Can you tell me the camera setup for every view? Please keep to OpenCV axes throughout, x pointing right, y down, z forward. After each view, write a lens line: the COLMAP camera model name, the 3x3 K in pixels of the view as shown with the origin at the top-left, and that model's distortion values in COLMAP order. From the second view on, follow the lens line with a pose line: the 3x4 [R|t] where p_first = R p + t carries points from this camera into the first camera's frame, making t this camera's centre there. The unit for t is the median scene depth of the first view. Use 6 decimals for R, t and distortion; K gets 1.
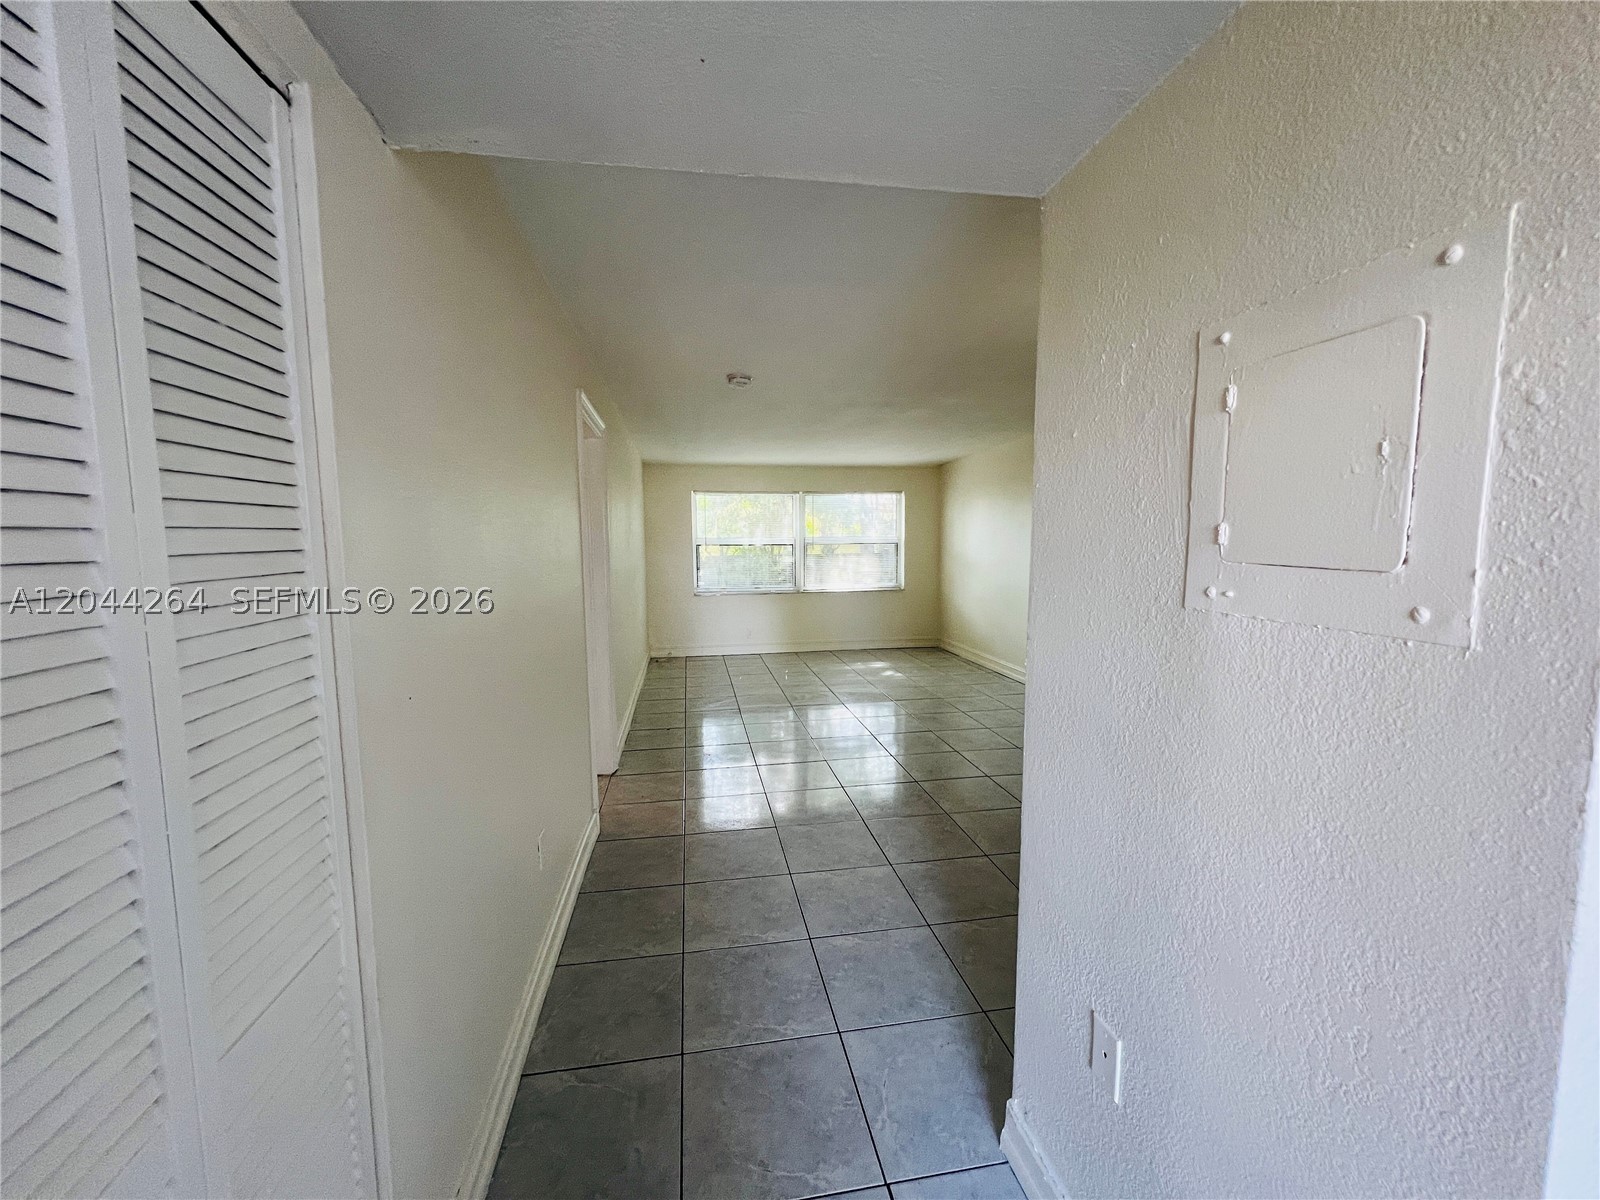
lens RADIAL K [[634.7, 0, 791.3], [0, 634.7, 596.1], [0, 0, 1]] dist [-0.004661, 0.000079]
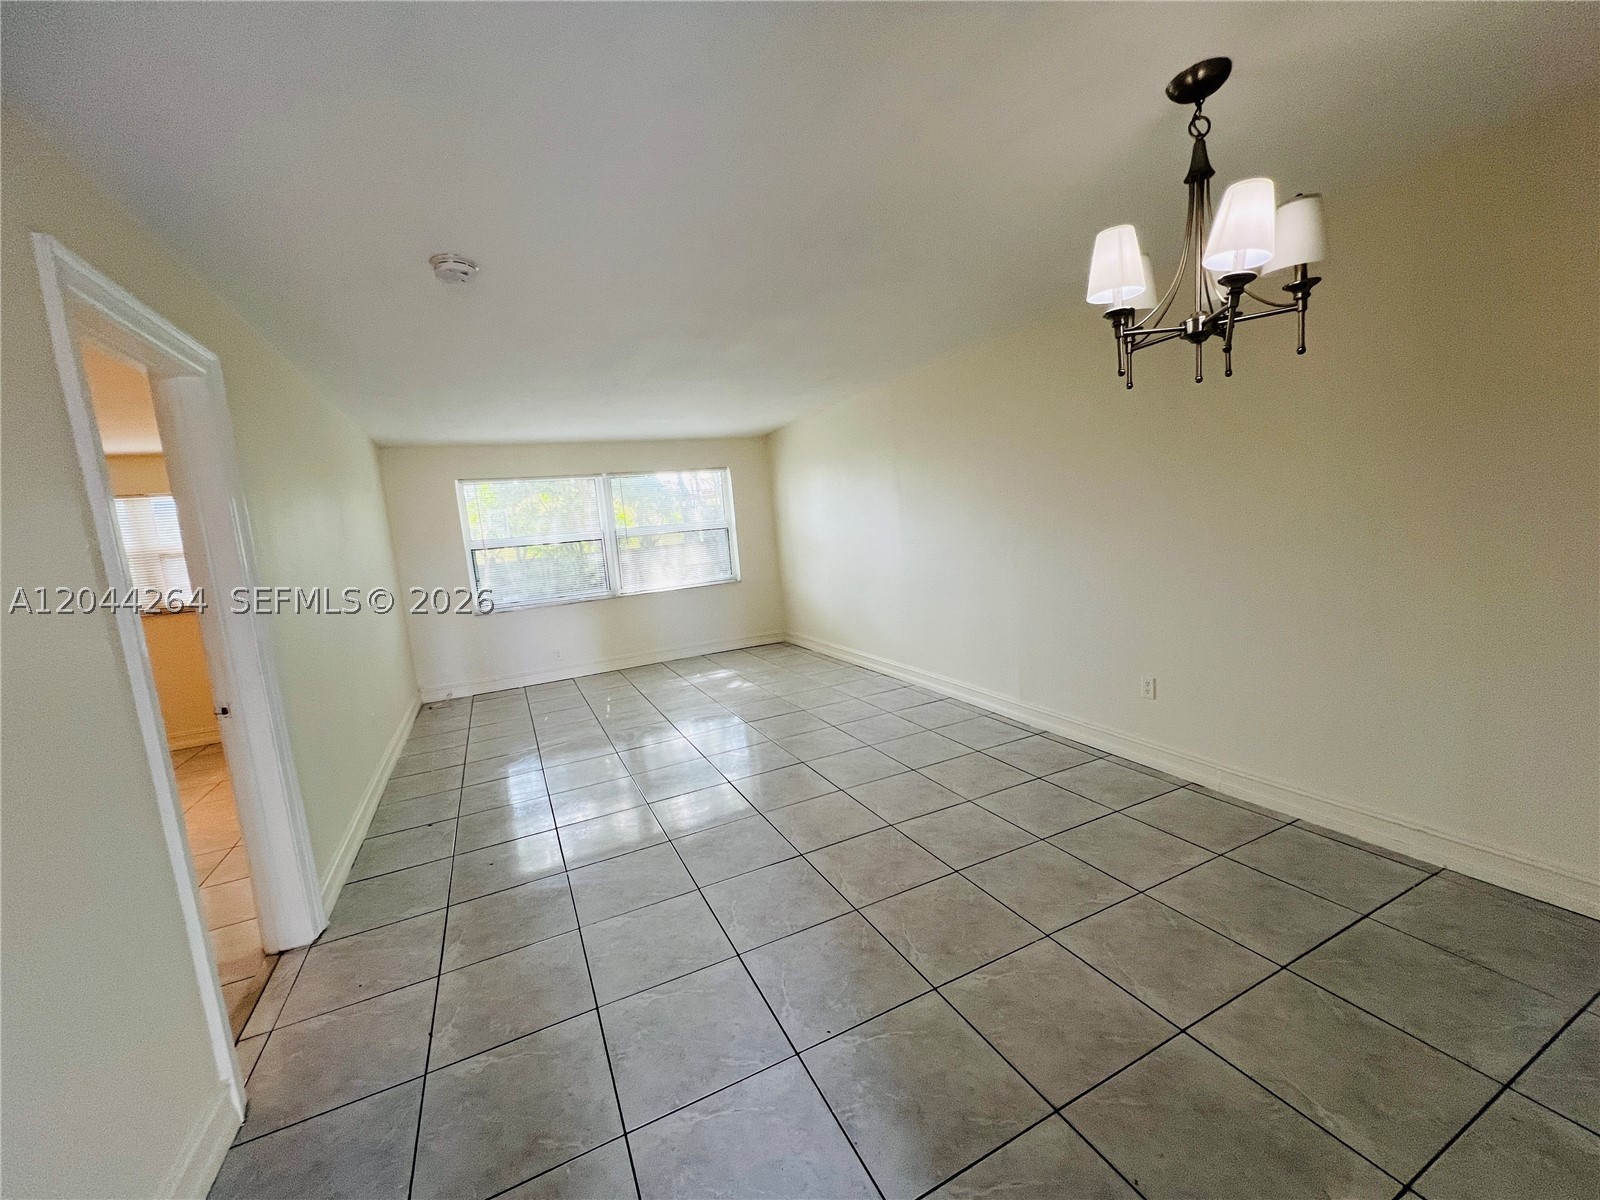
lens RADIAL K [[634.7, 0, 795.2], [0, 634.7, 597.2], [0, 0, 1]] dist [-0.004661, 0.000079]
pose [[0.957078, -0.105747, 0.269852, 0.013739], [0.100471, 0.994382, 0.033329, -0.009652], [-0.271860, -0.004786, 0.962325, 0.151095]]
